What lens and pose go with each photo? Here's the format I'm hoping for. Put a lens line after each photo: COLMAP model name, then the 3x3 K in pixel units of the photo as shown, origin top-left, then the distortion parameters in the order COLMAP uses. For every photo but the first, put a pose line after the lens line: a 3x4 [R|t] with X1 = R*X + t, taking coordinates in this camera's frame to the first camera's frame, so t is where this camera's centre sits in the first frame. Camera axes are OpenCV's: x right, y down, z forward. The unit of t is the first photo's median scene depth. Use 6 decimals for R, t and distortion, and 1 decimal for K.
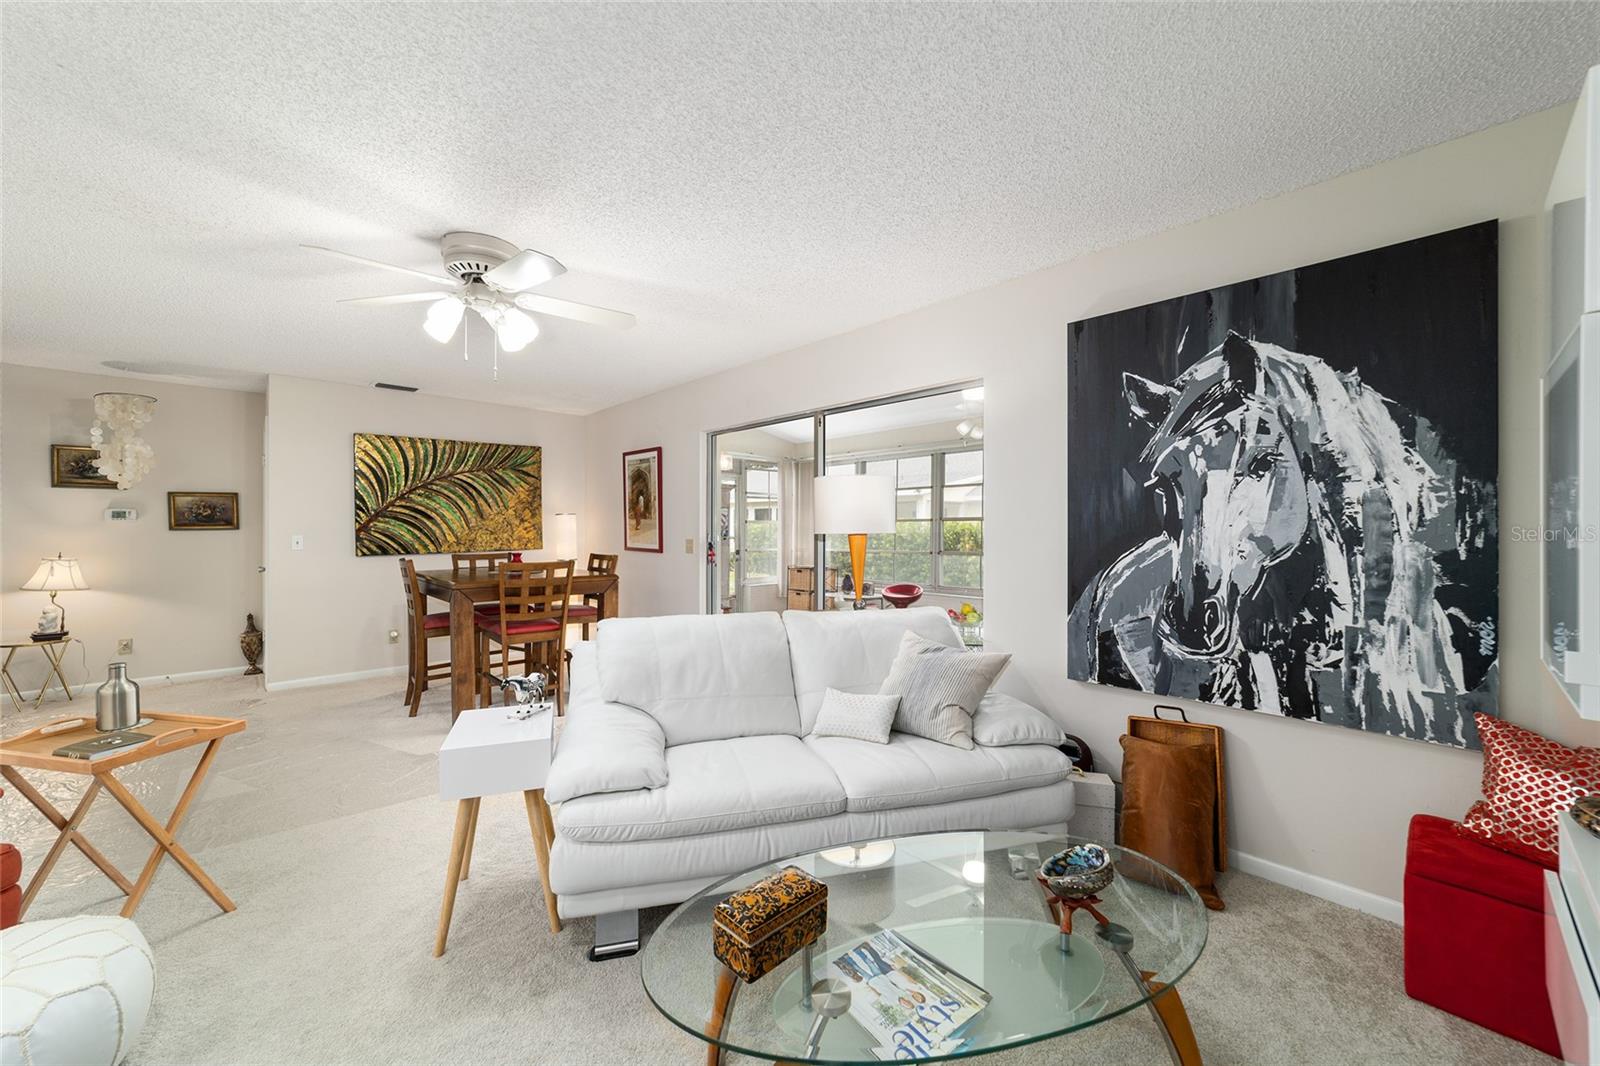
lens RADIAL K [[613.9, 0, 799.0], [0, 613.9, 530.2], [0, 0, 1]] dist [-0.017916, 0.008678]
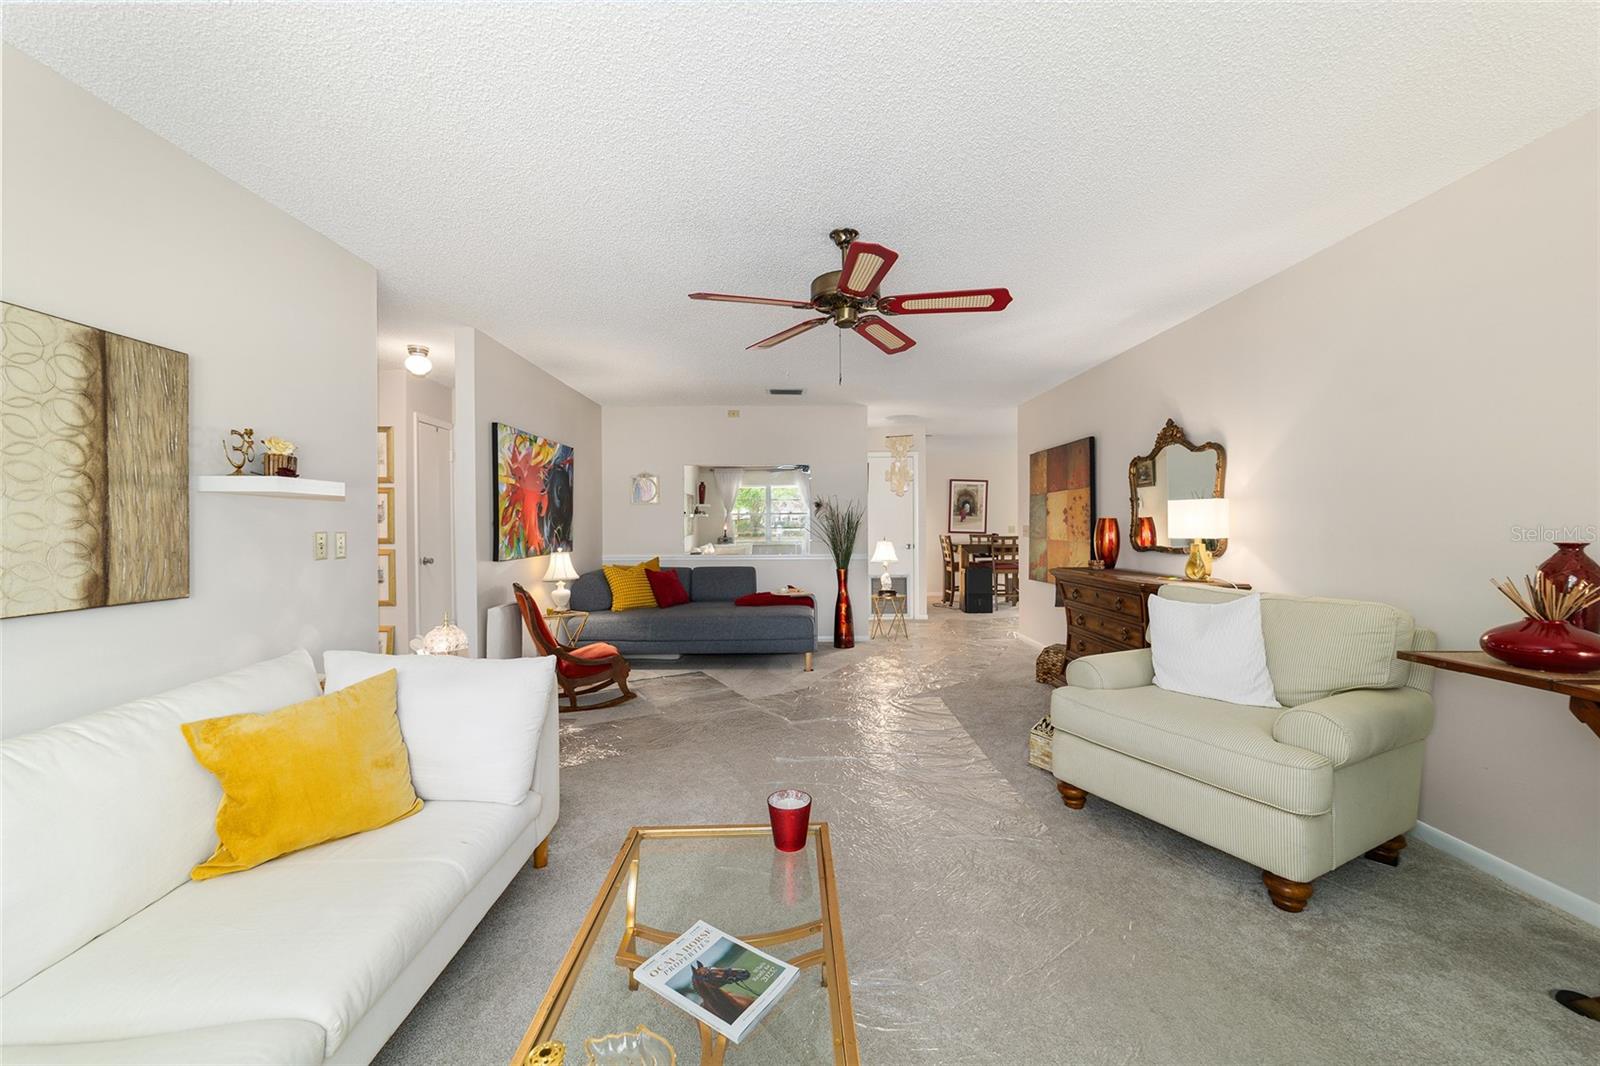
lens RADIAL K [[613.9, 0, 801.7], [0, 613.9, 526.4], [0, 0, 1]] dist [-0.017916, 0.008678]
pose [[0.667067, -0.006795, 0.744966, -2.467117], [0.006447, 0.999974, 0.003348, 0.005089], [-0.744969, 0.002569, 0.667094, 0.141164]]
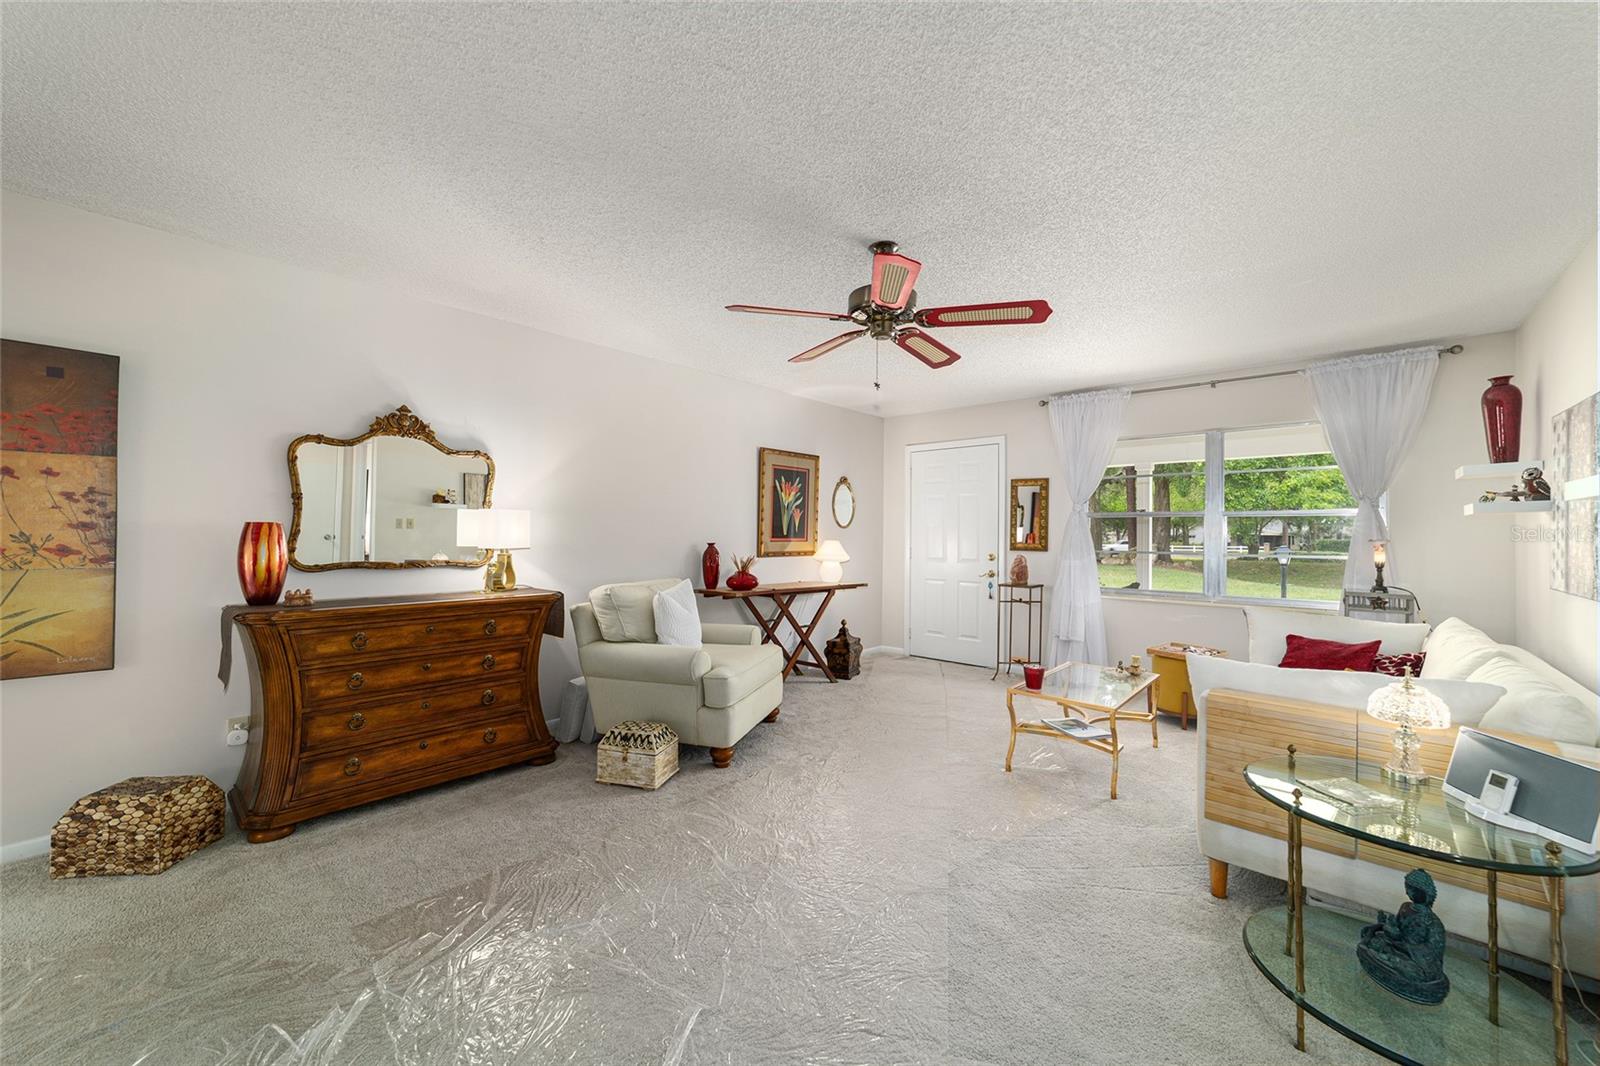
lens RADIAL K [[613.9, 0, 804.0], [0, 613.9, 532.2], [0, 0, 1]] dist [-0.017916, 0.008678]
pose [[-0.996610, -0.011120, -0.081515, -1.879532], [-0.010978, 0.999937, -0.002187, 0.004143], [0.081534, -0.001284, -0.996670, 1.079040]]
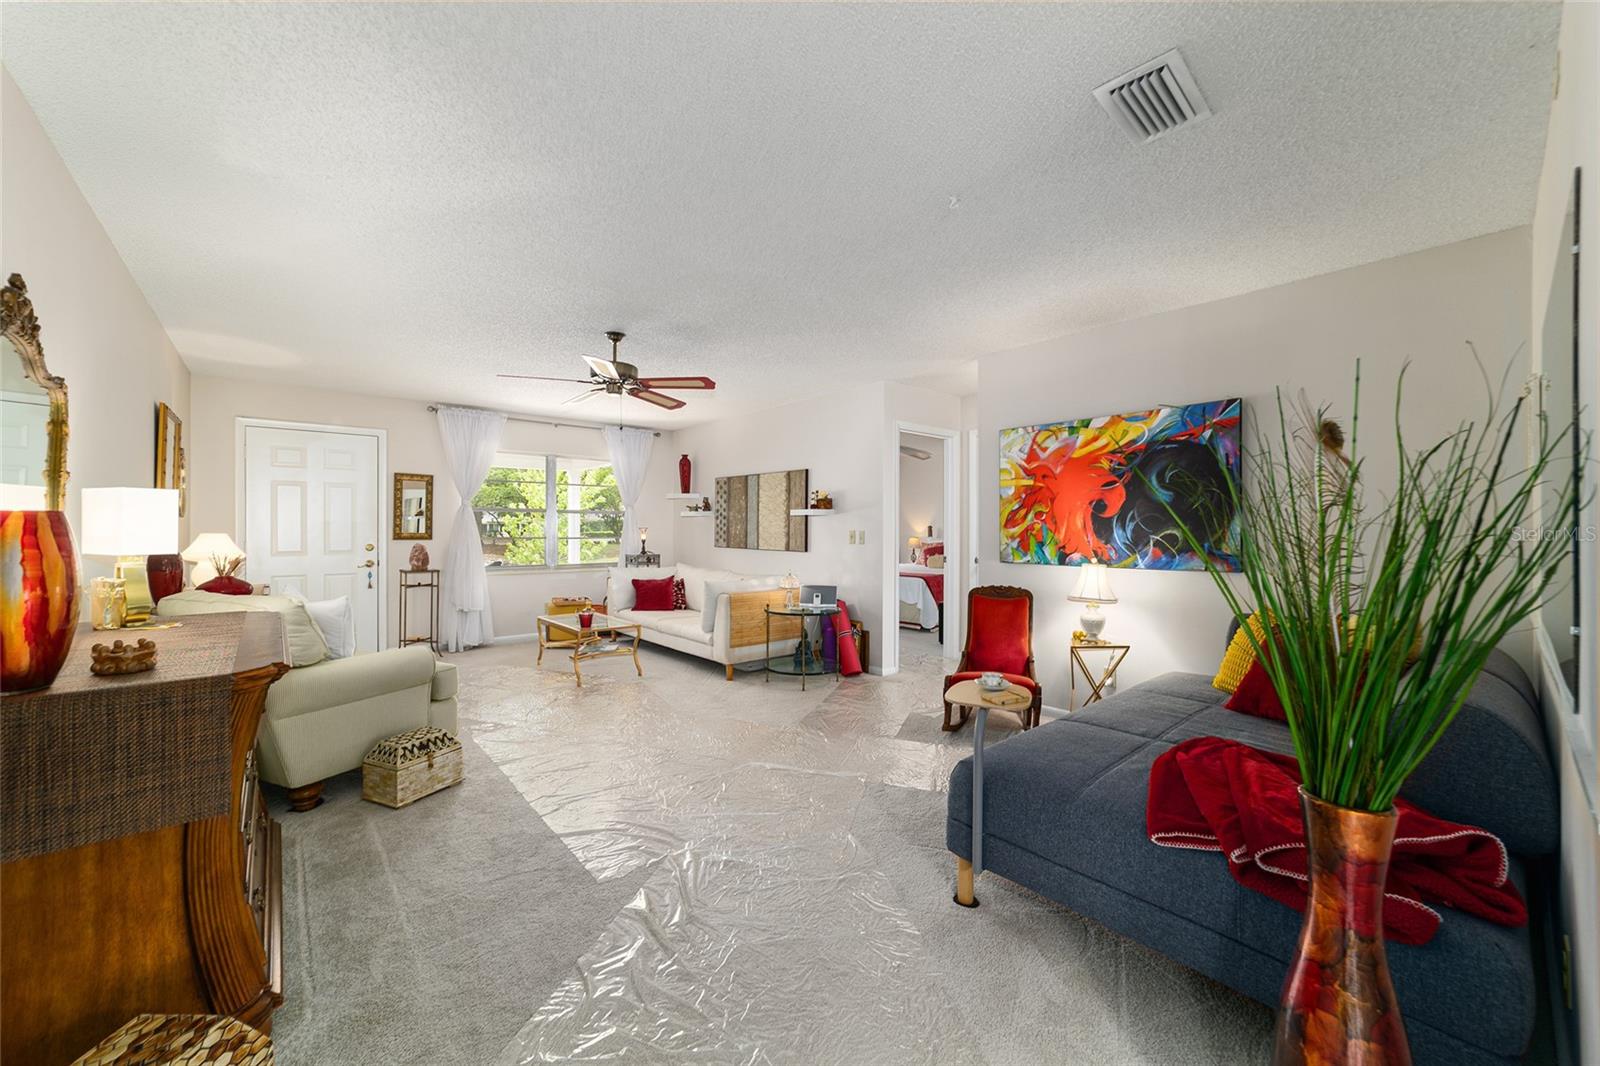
lens RADIAL K [[613.9, 0, 804.7], [0, 613.9, 535.0], [0, 0, 1]] dist [-0.017916, 0.008678]
pose [[-0.034177, 0.009122, -0.999374, -1.137185], [-0.004487, 0.999947, 0.009281, 0.006994], [0.999406, 0.004801, -0.034134, 0.804551]]
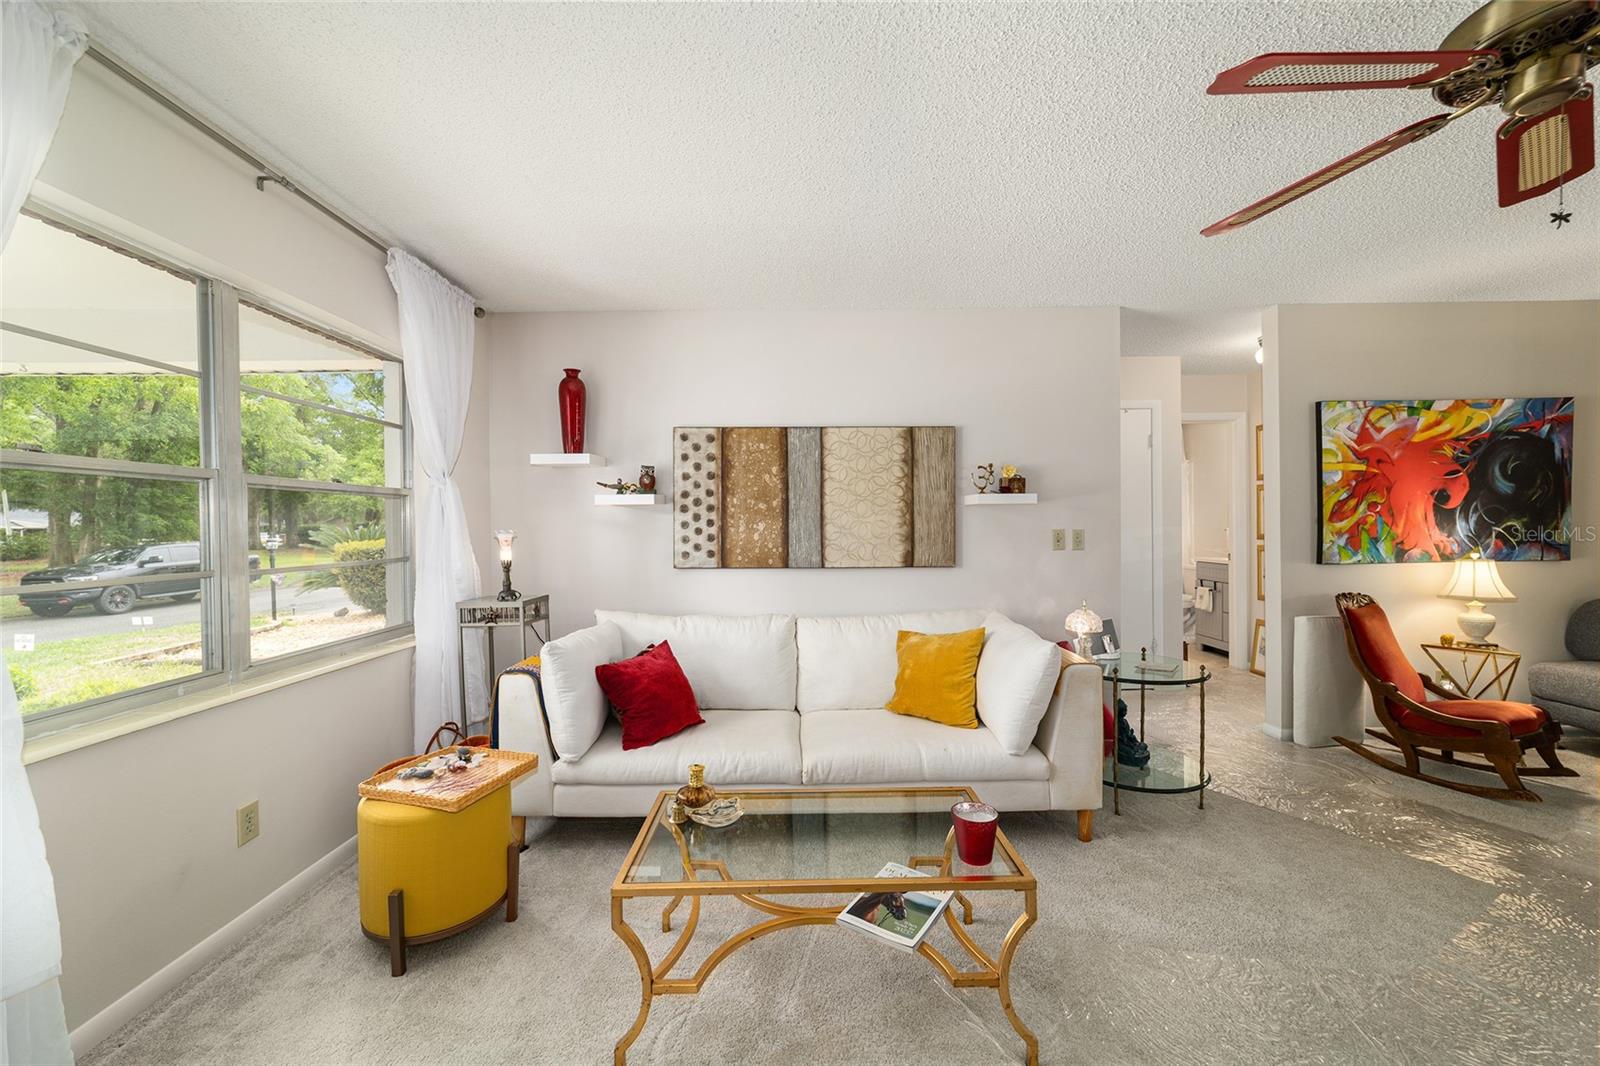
lens RADIAL K [[613.9, 0, 798.1], [0, 613.9, 532.5], [0, 0, 1]] dist [-0.017916, 0.008678]
pose [[0.737944, -0.002210, -0.674859, -2.064828], [0.011373, 0.999893, 0.009161, 0.002576], [0.674767, -0.014436, 0.737890, 0.067628]]
